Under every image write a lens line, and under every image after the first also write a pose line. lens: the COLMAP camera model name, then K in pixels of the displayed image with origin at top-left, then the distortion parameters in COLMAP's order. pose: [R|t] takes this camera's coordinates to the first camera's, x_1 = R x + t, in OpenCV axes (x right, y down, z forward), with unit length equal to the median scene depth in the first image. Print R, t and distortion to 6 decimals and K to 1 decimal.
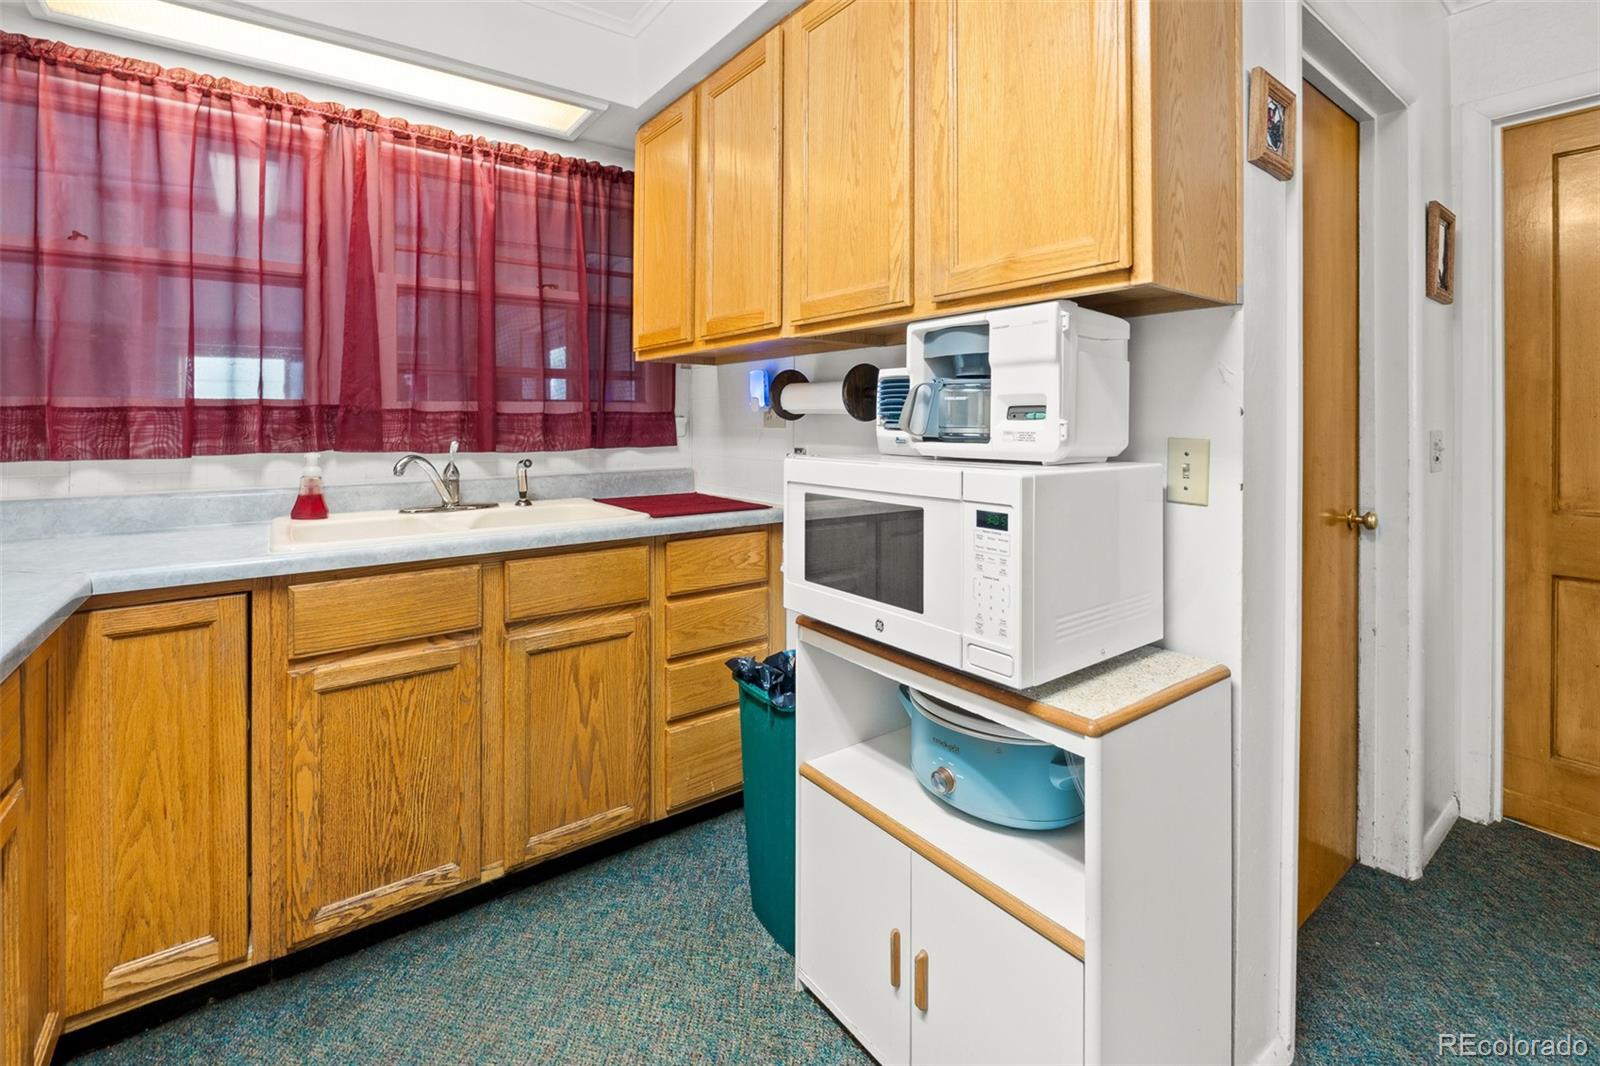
lens RADIAL K [[694.4, 0, 765.1], [0, 694.4, 420.4], [0, 0, 1]] dist [-0.003653, -0.000838]
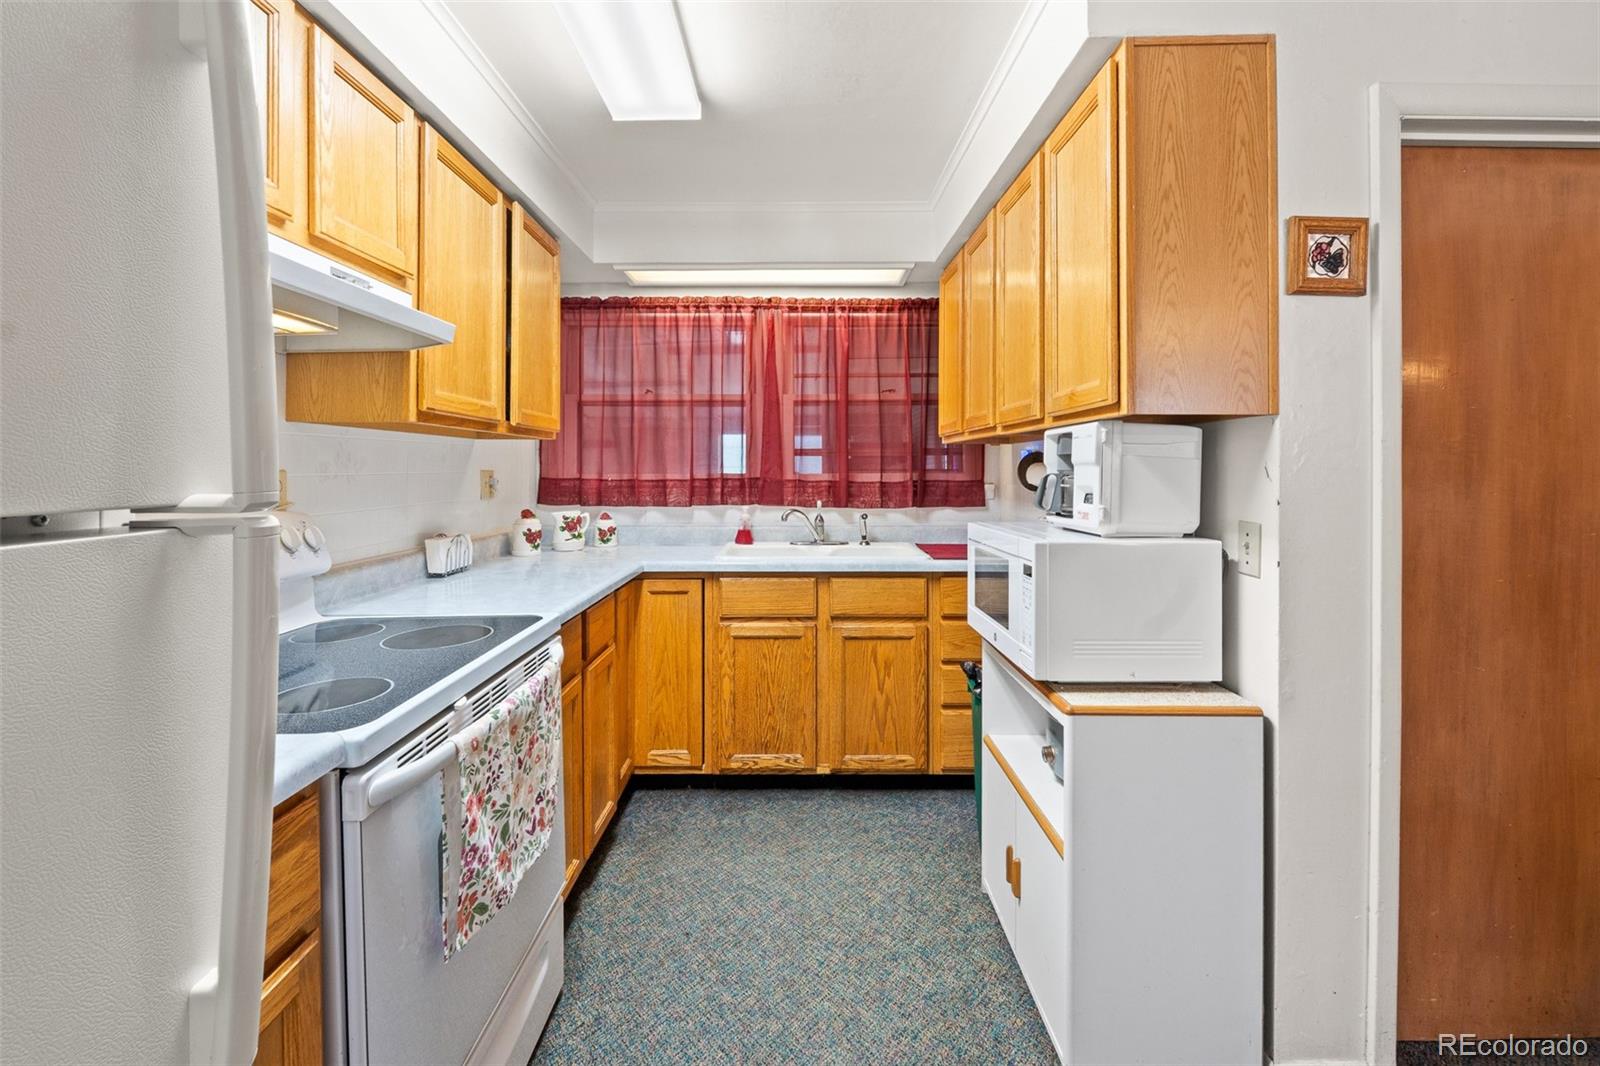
lens RADIAL K [[694.4, 0, 797.7], [0, 694.4, 472.5], [0, 0, 1]] dist [-0.003653, -0.000838]
pose [[0.807199, 0.004590, -0.590262, 0.495793], [-0.000211, 0.999972, 0.007489, -0.050605], [0.590280, -0.005920, 0.807177, -0.328847]]
